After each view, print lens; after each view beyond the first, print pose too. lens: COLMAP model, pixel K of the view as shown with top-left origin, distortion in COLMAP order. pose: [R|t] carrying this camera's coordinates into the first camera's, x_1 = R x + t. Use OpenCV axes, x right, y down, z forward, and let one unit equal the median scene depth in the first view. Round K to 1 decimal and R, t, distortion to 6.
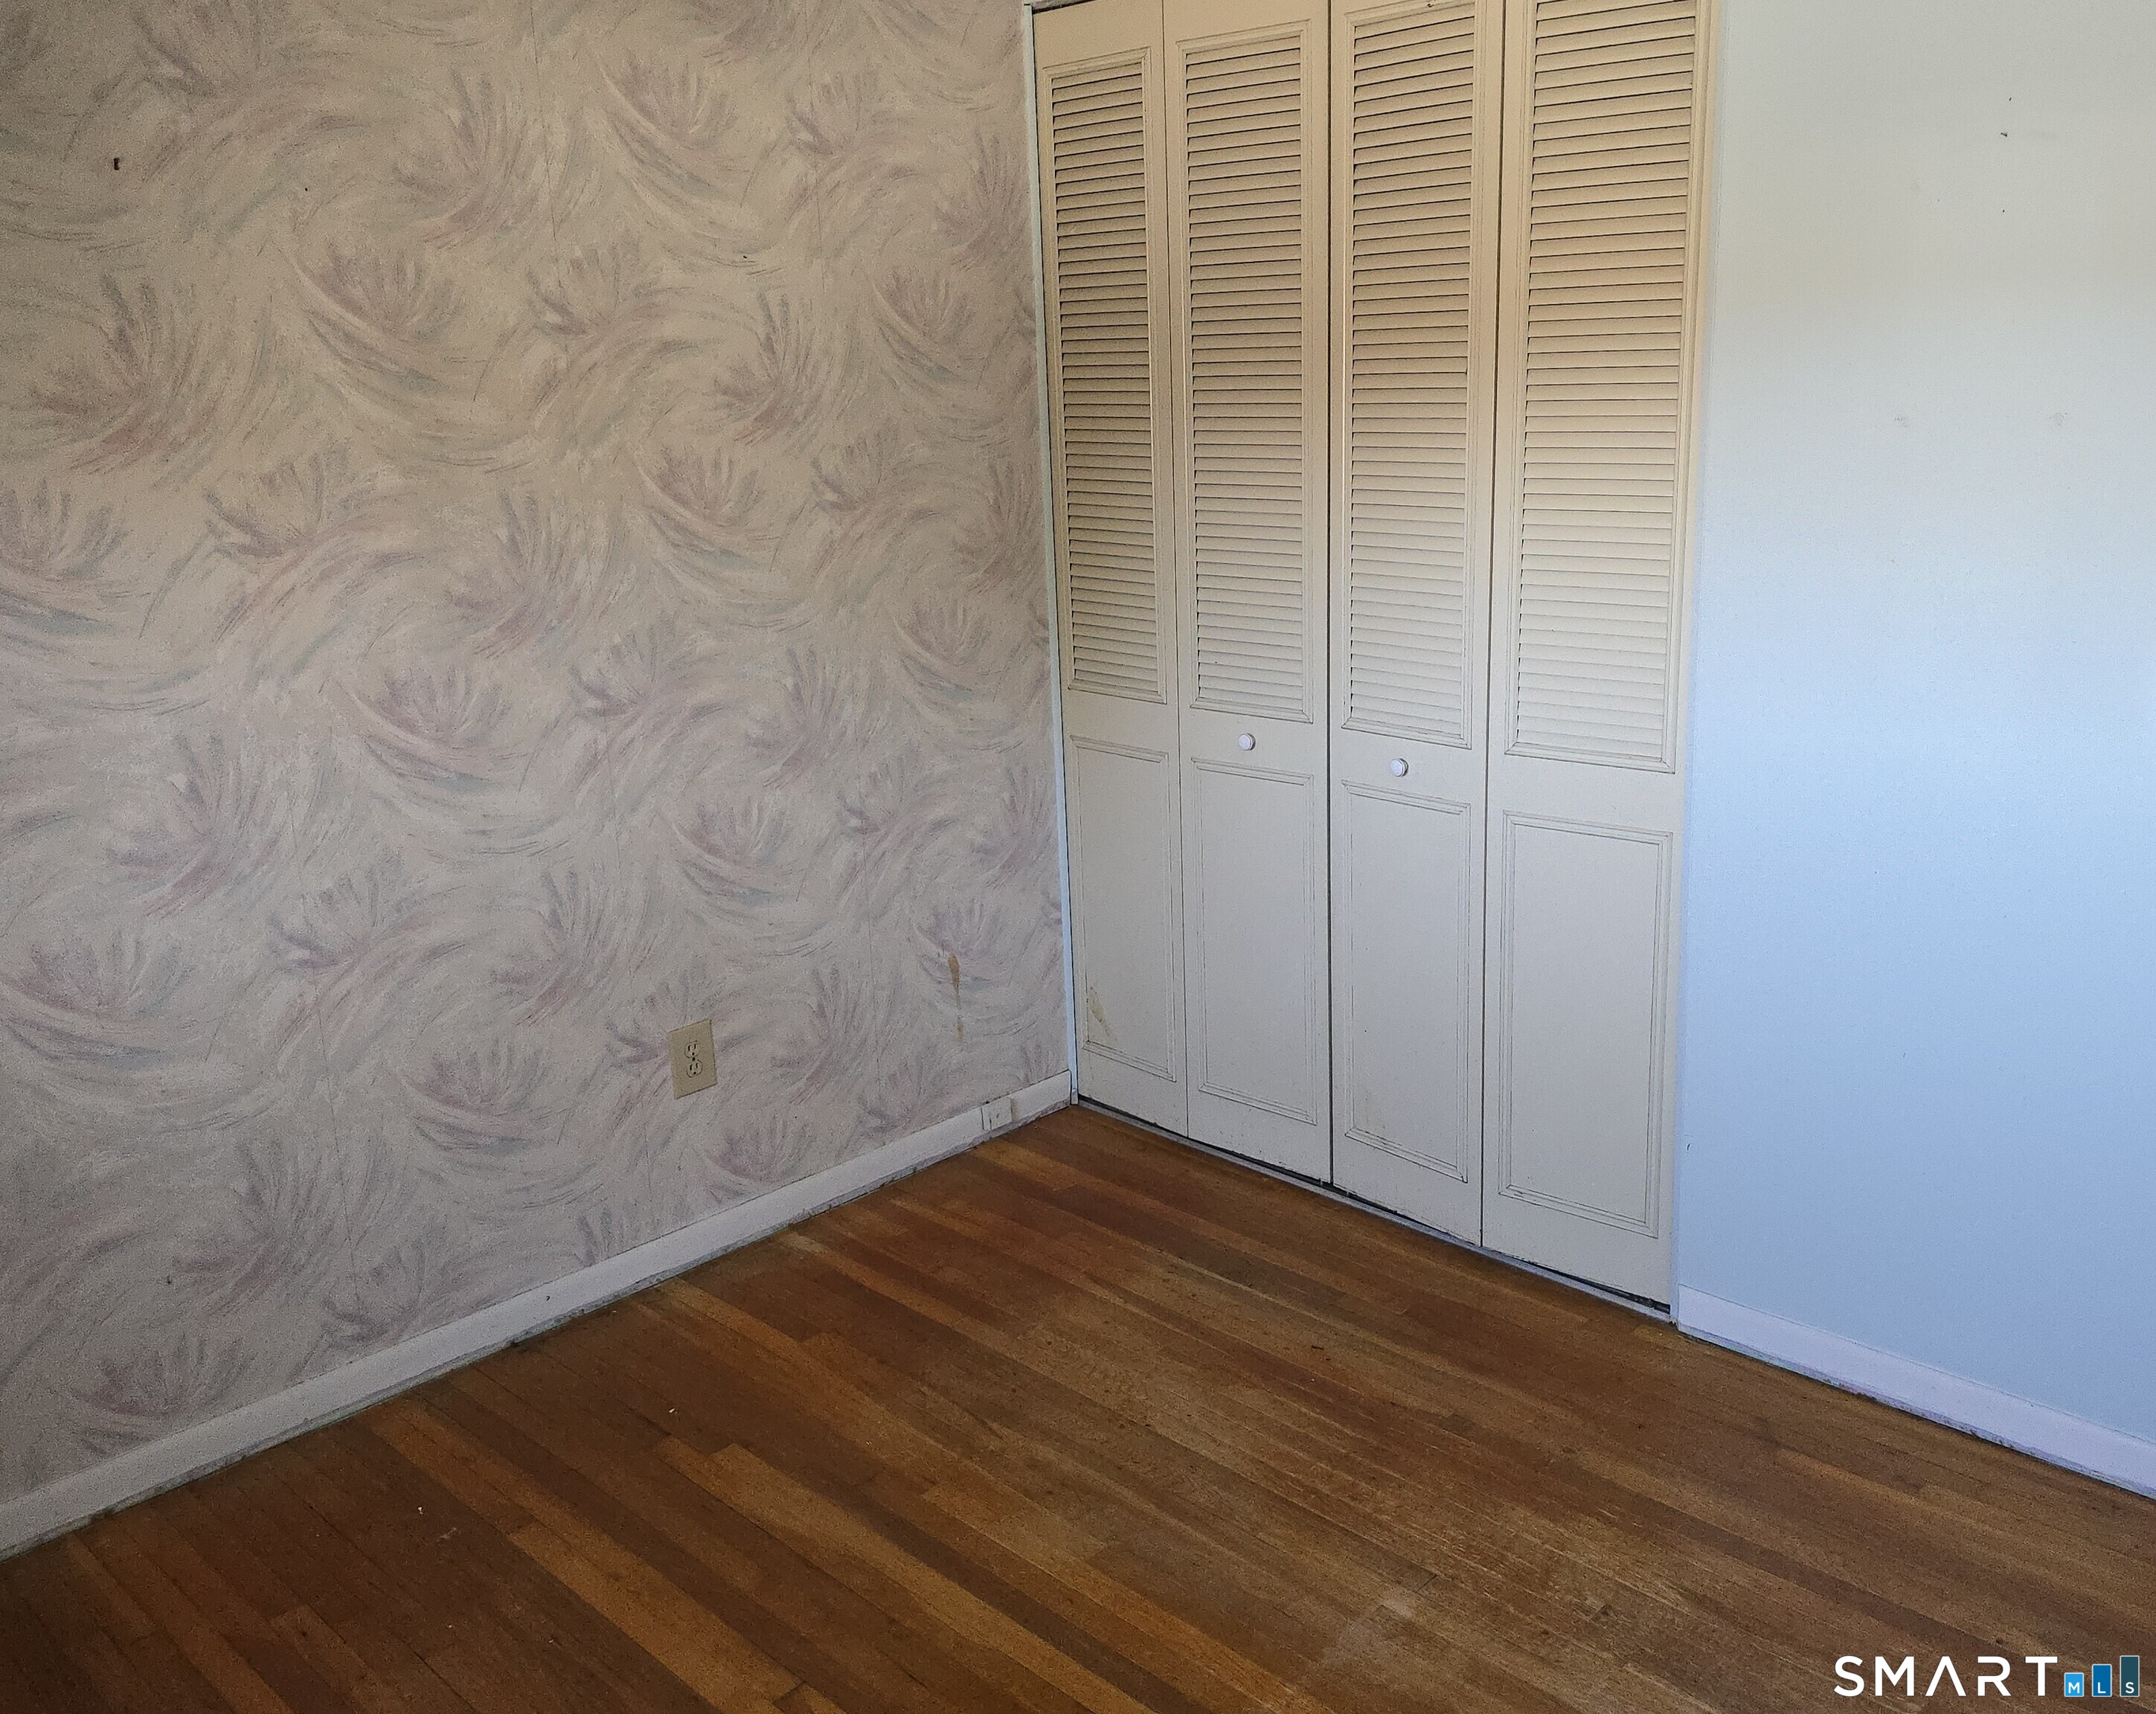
lens RADIAL K [[1772.4, 0, 1078.3], [0, 1772.4, 851.3], [0, 0, 1]] dist [0.005901, -0.040575]
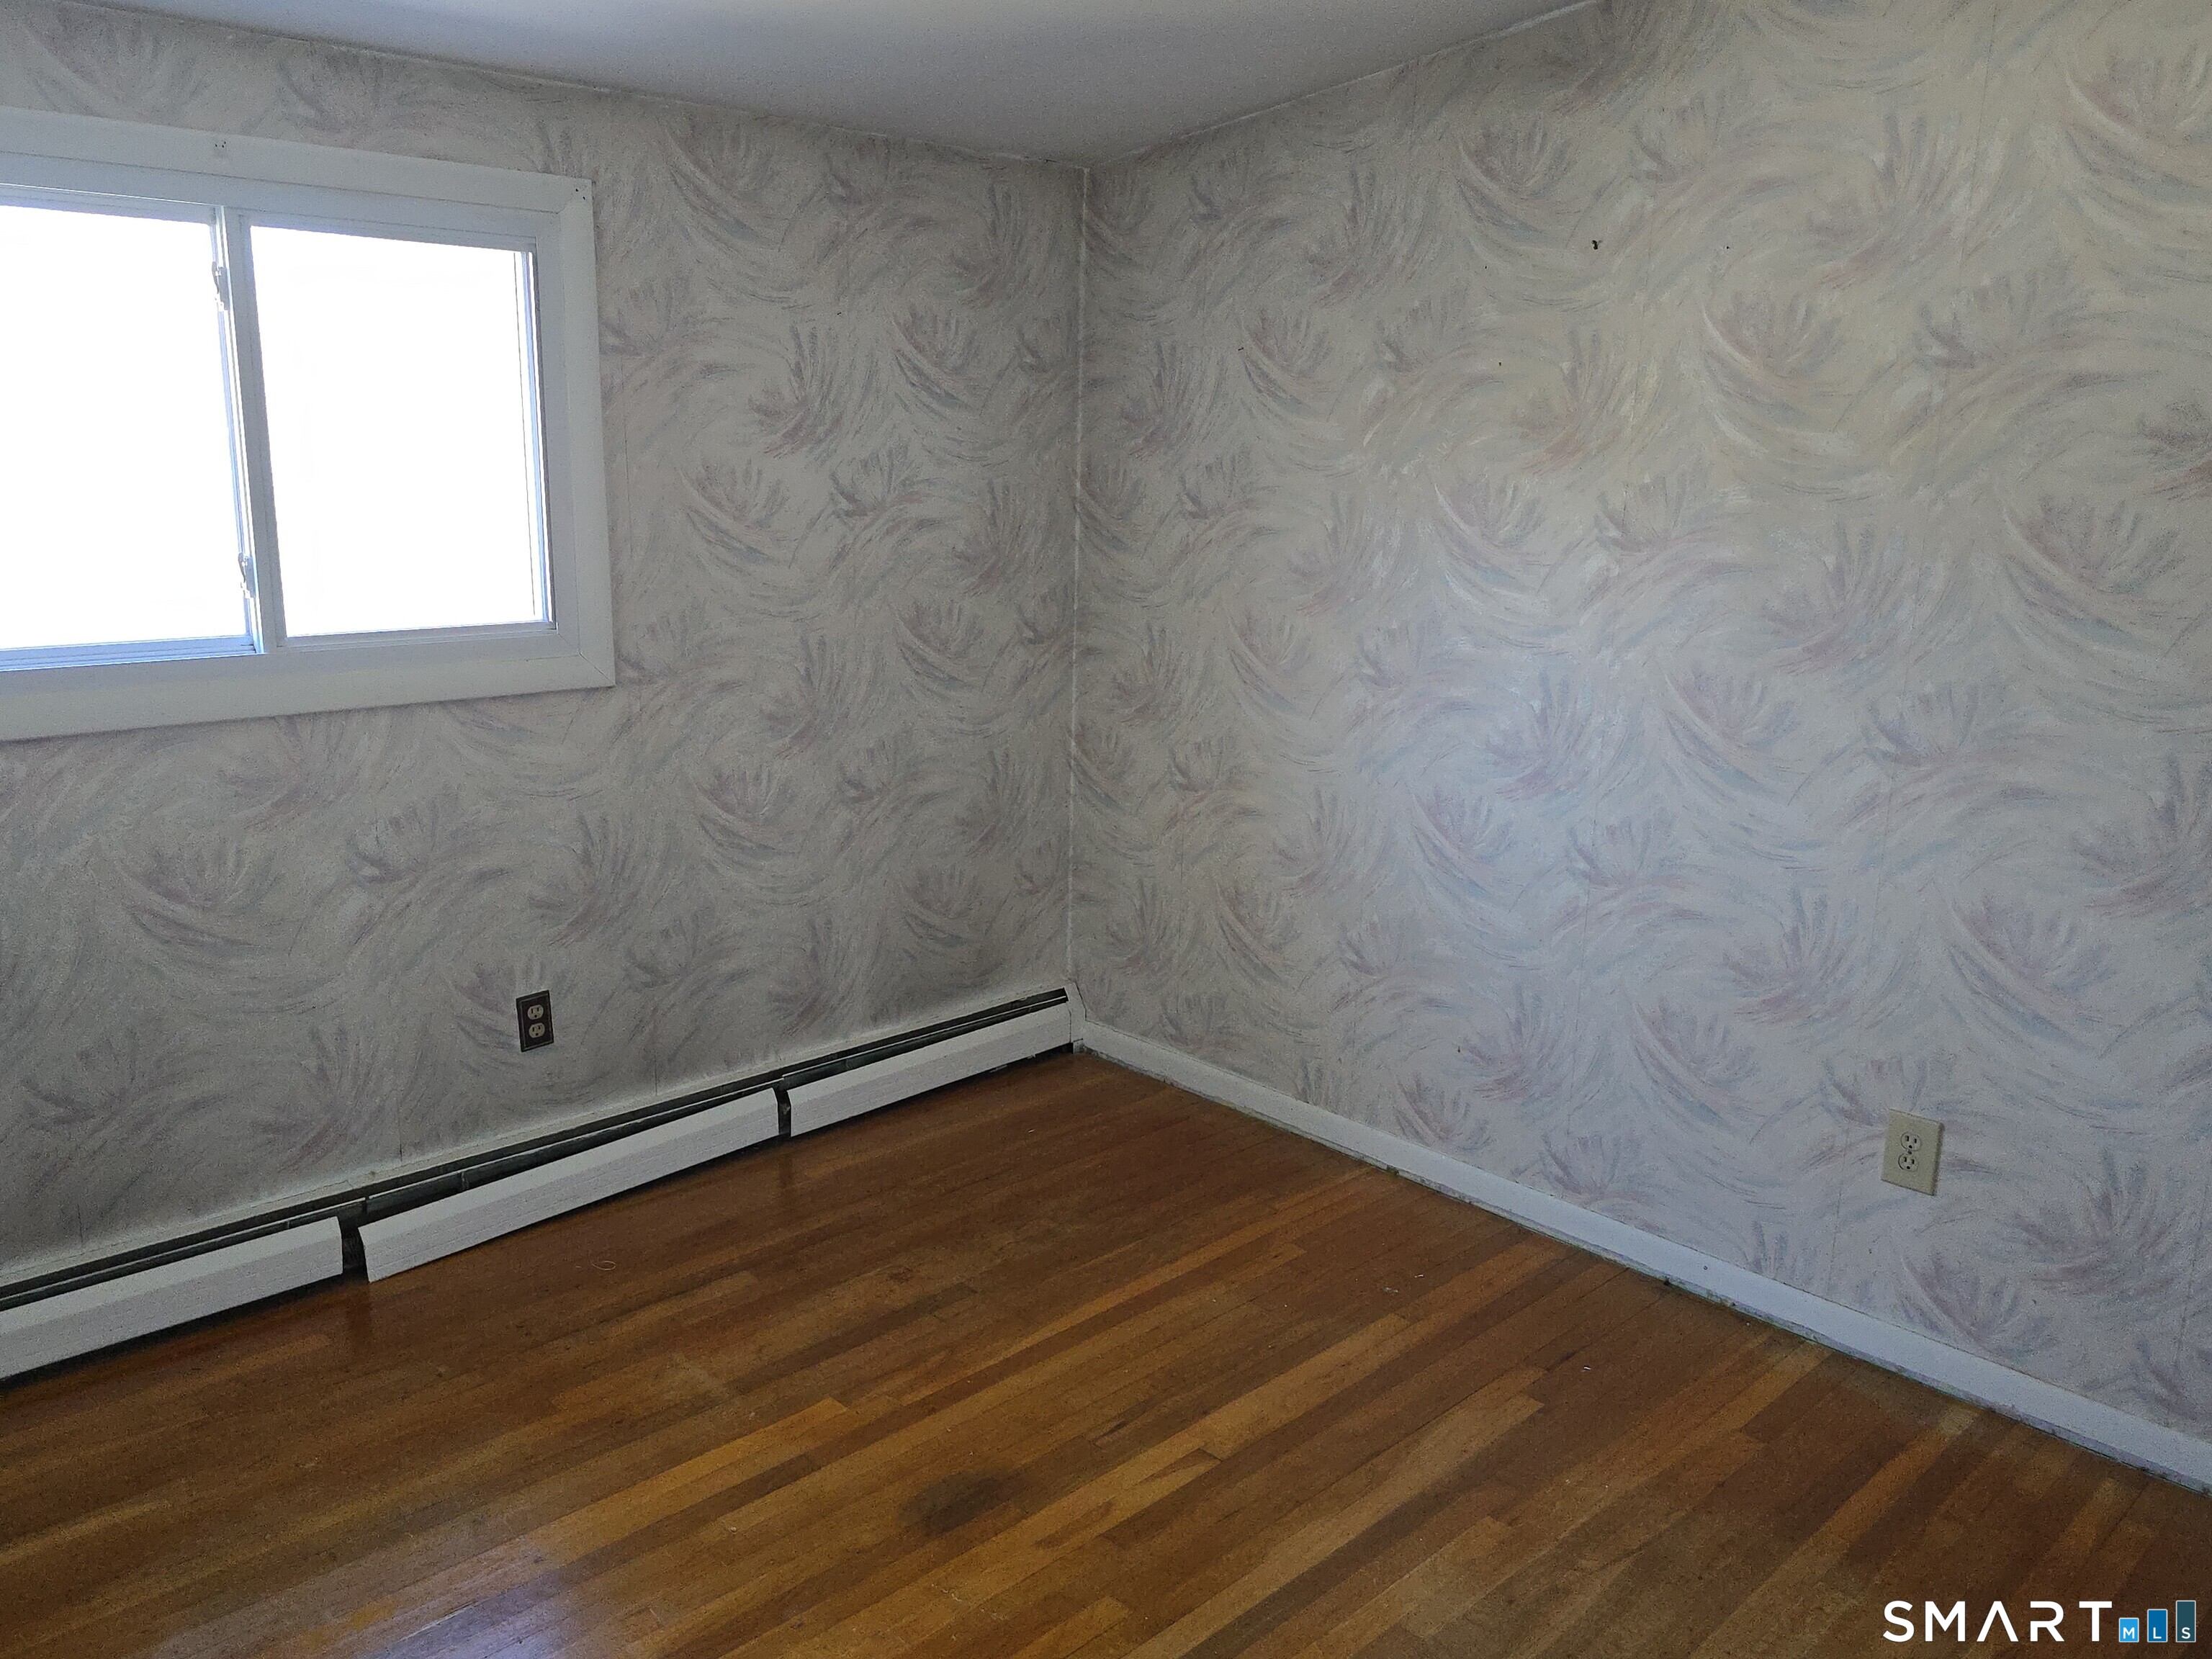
lens RADIAL K [[1702.1, 0, 1100.4], [0, 1702.1, 845.4], [0, 0, 1]] dist [-0.001139, -0.034975]
pose [[-0.055979, 0.269245, -0.961443, 0.729603], [-0.254489, 0.927300, 0.274501, -0.197828], [0.965454, 0.260043, 0.016611, 0.643323]]
